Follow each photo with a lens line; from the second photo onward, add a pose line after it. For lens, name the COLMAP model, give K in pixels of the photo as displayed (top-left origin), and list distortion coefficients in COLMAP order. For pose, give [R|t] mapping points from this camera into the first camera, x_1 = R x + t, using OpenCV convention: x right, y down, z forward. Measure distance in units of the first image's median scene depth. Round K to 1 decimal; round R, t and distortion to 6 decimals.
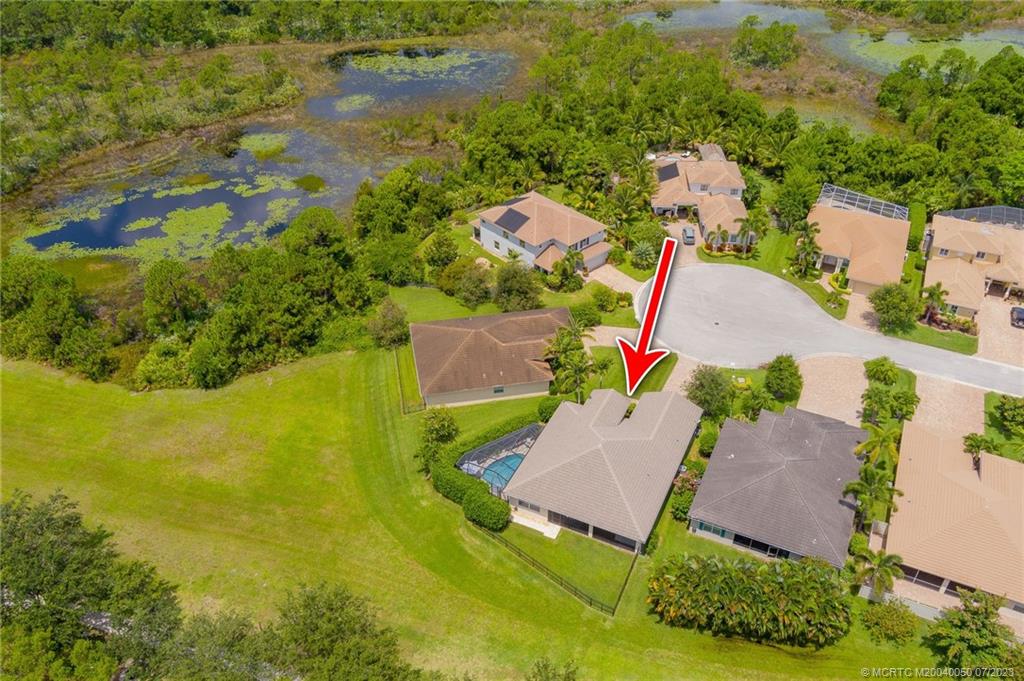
lens RADIAL K [[806.8, 0, 512.0], [0, 806.8, 340.5], [0, 0, 1]] dist [0.004117, 0.004313]
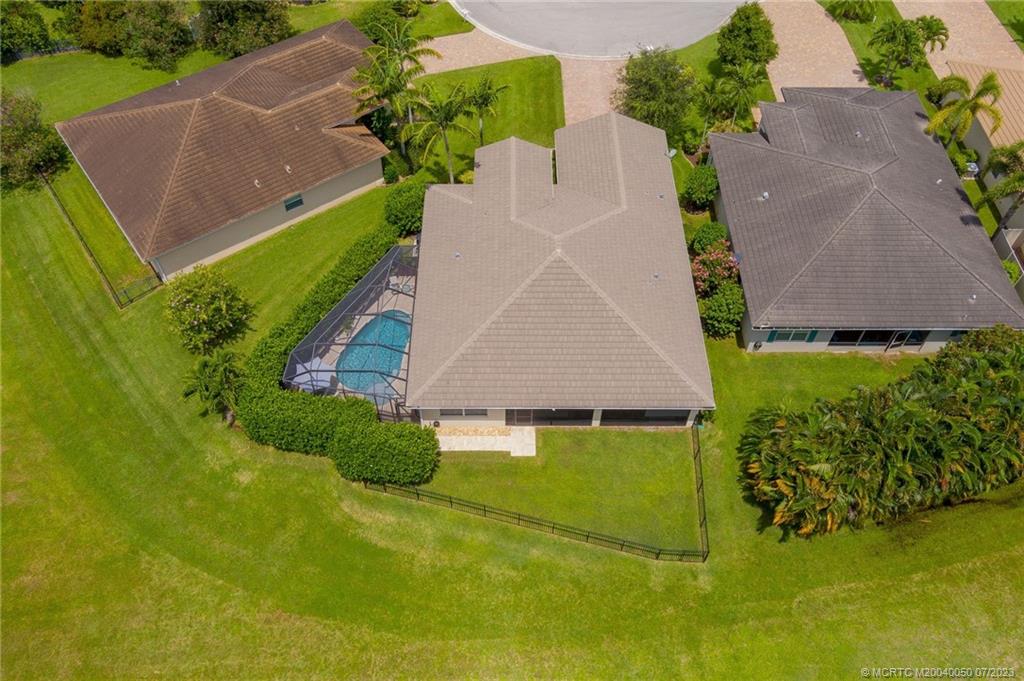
lens RADIAL K [[806.8, 0, 512.0], [0, 806.8, 340.5], [0, 0, 1]] dist [0.004117, 0.004313]
pose [[0.899576, -0.339177, 0.275176, -0.069286], [0.246833, 0.914571, 0.320363, 0.012778], [-0.360328, -0.220269, 0.906447, 0.519144]]
